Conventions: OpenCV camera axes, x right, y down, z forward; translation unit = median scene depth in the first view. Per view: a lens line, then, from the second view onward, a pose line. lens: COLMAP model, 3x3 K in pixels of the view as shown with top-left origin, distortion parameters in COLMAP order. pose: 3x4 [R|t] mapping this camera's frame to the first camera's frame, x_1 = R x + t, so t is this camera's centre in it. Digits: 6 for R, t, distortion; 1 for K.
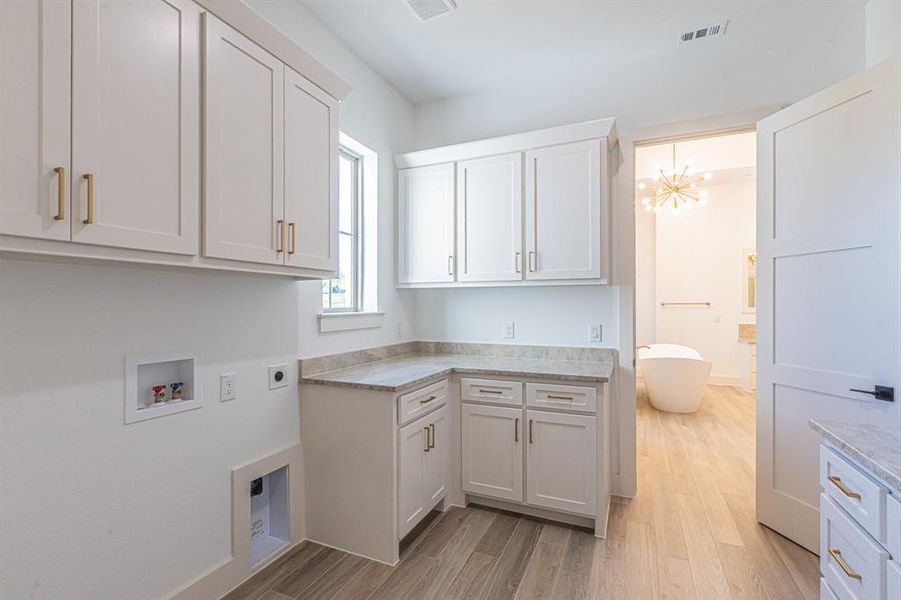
lens RADIAL K [[410.7, 0, 454.1], [0, 410.7, 301.3], [0, 0, 1]] dist [0.005582, 0.000576]
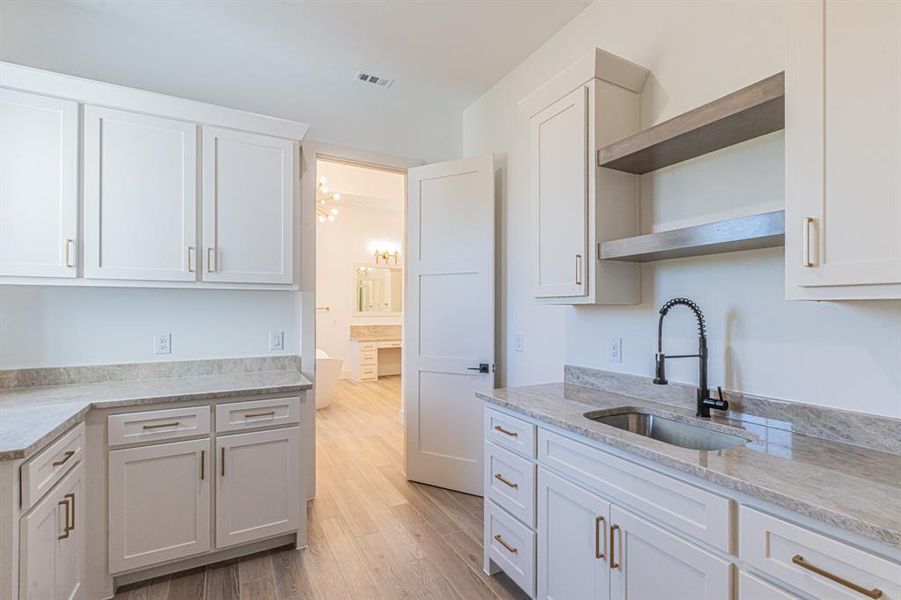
lens RADIAL K [[413.9, 0, 450.2], [0, 413.9, 304.4], [0, 0, 1]] dist [0.002661, -0.000146]
pose [[0.613646, 0.009801, 0.789520, -0.187306], [-0.008559, 0.999947, -0.005761, -0.005497], [-0.789535, -0.003222, 0.613697, 0.100772]]
